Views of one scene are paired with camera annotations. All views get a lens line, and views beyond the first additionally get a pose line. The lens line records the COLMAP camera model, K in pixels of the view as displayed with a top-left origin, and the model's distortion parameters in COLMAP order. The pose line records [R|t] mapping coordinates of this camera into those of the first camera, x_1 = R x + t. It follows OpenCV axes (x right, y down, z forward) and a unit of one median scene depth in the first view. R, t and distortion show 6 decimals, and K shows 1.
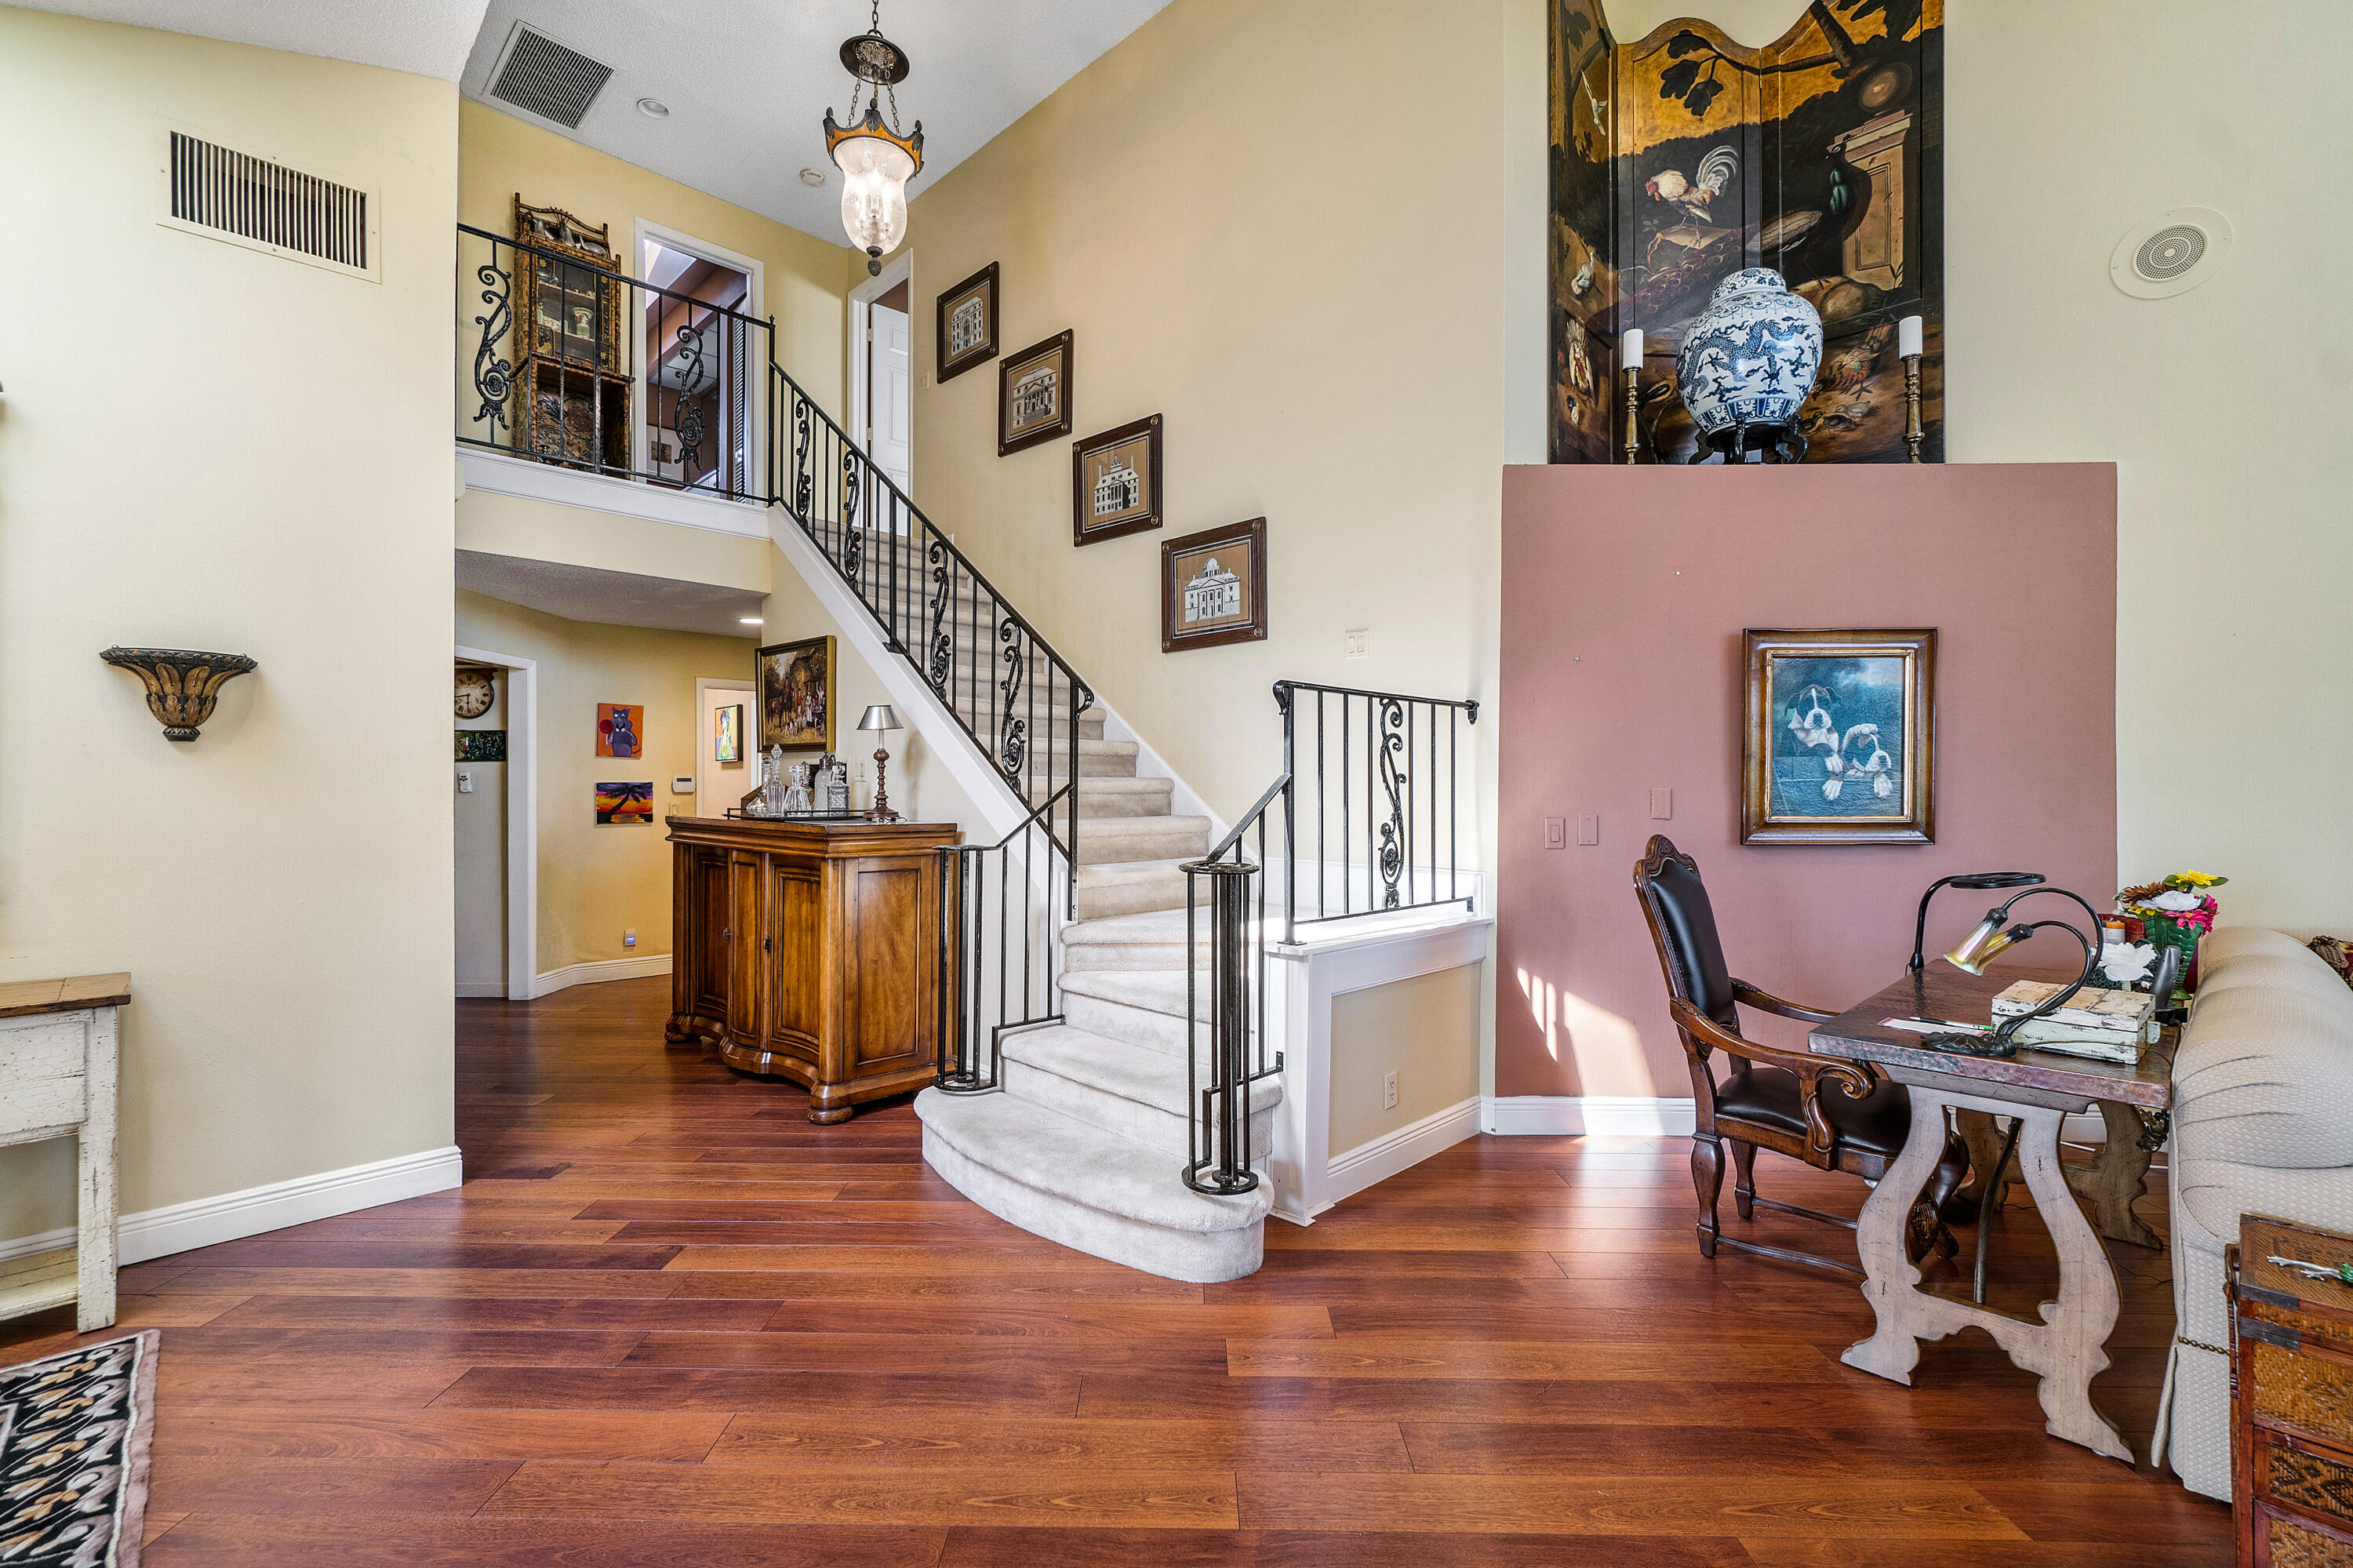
lens RADIAL K [[1023.5, 0, 1155.7], [0, 1023.5, 787.0], [0, 0, 1]] dist [-0.000766, 0.001018]
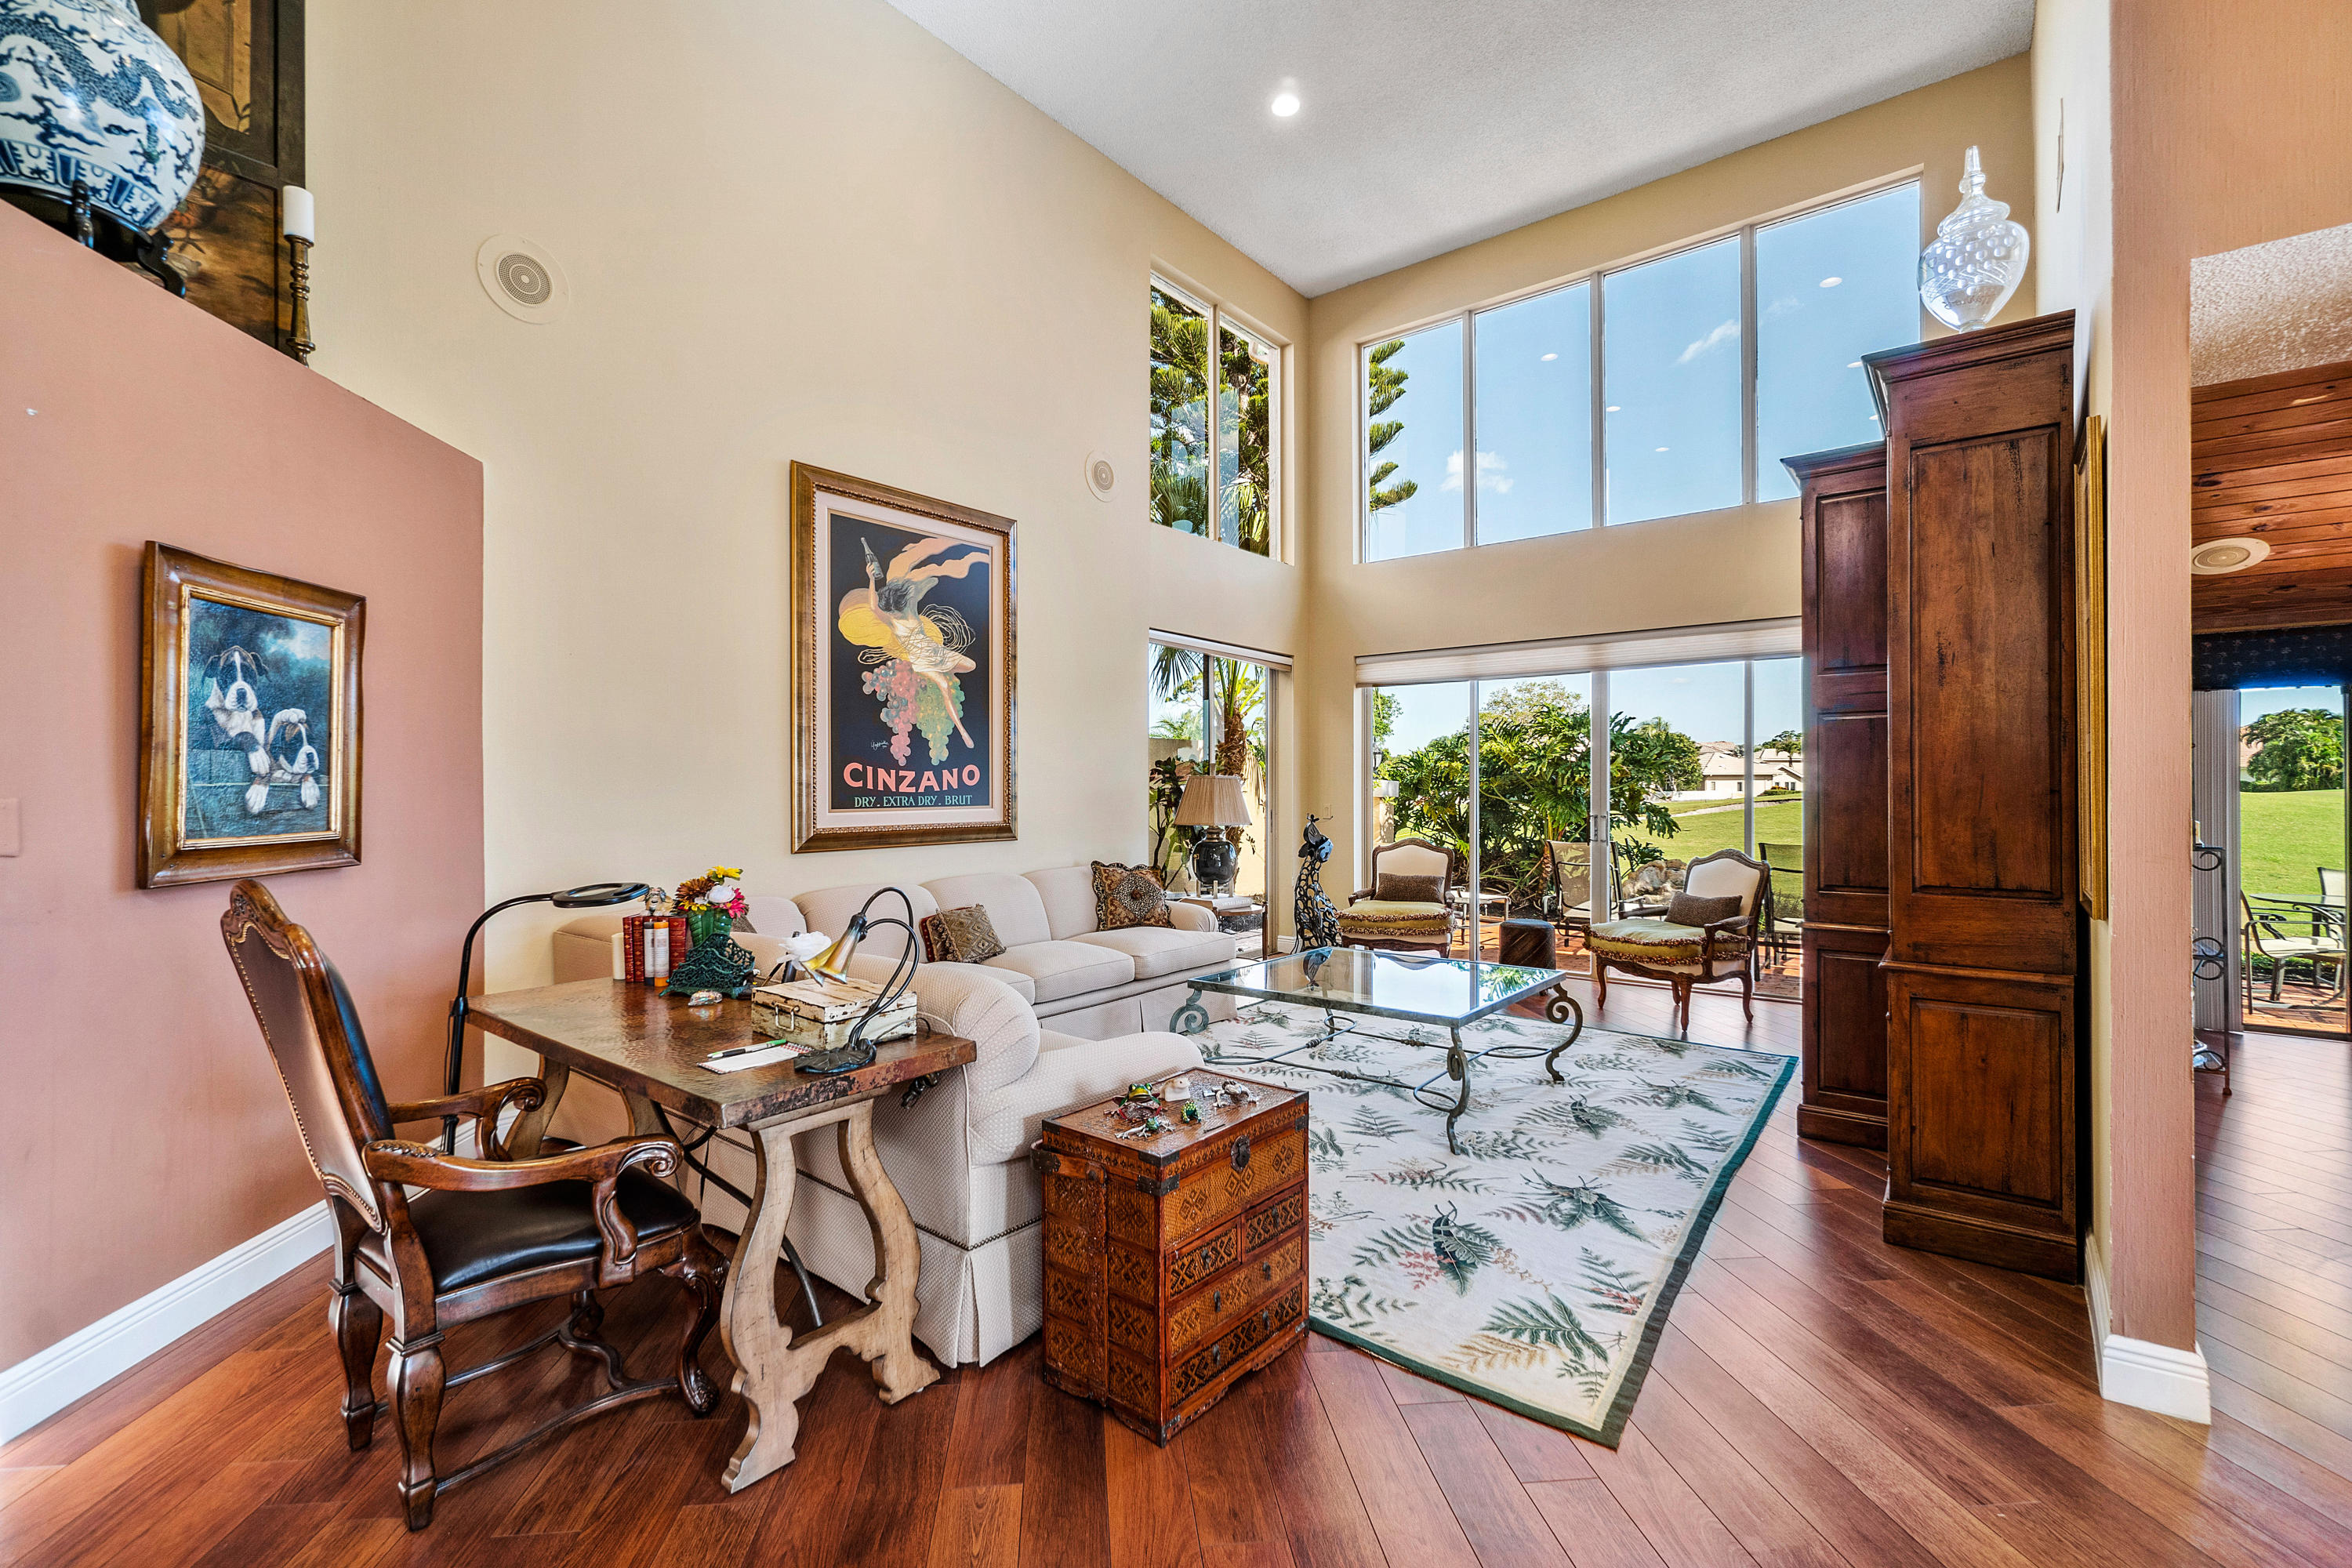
lens RADIAL K [[1023.0, 0, 1108.6], [0, 1023.0, 778.1], [0, 0, 1]] dist [-0.000766, 0.001018]
pose [[-0.123682, -0.000630, 0.992322, -0.115526], [0.005634, 0.999983, 0.001337, -0.008975], [-0.992306, 0.005756, -0.123677, 0.506417]]
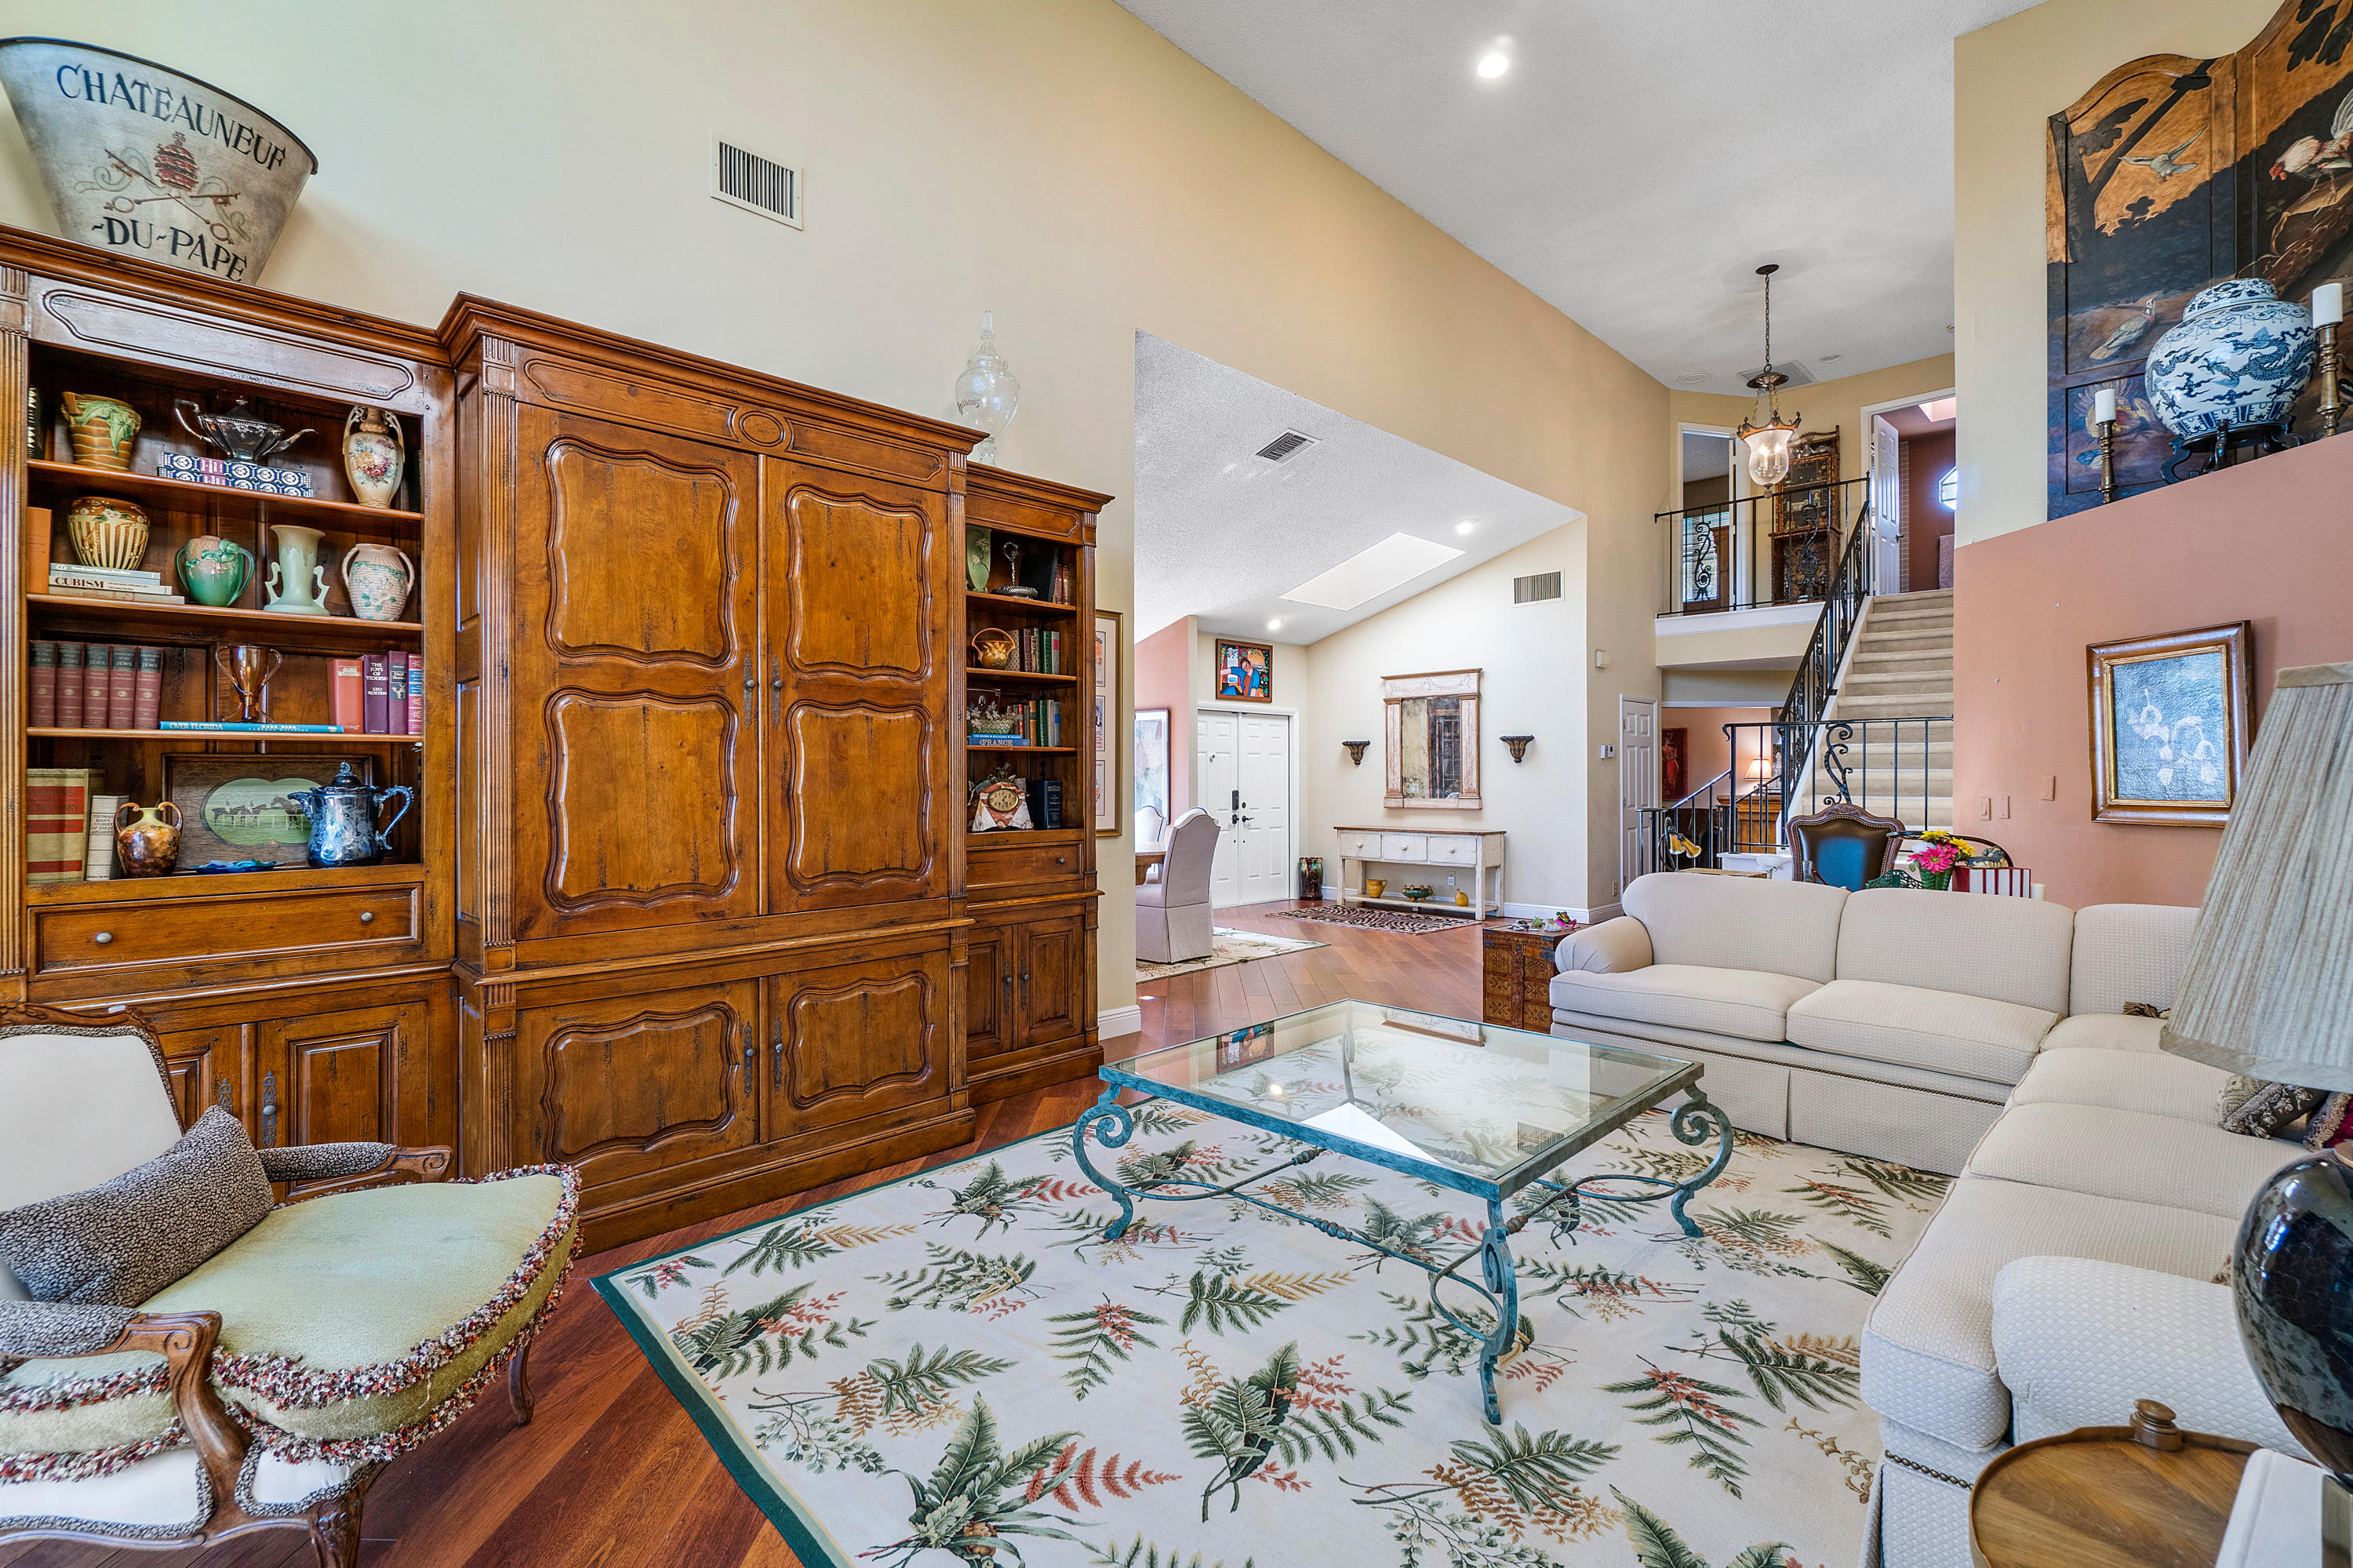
lens RADIAL K [[1023.5, 0, 1158.8], [0, 1023.5, 773.0], [0, 0, 1]] dist [-0.000766, 0.001018]
pose [[-0.008912, -0.005176, -0.999947, 1.805777], [-0.000770, 0.999986, -0.005169, 0.005193], [0.999960, 0.000724, -0.008915, -0.091505]]
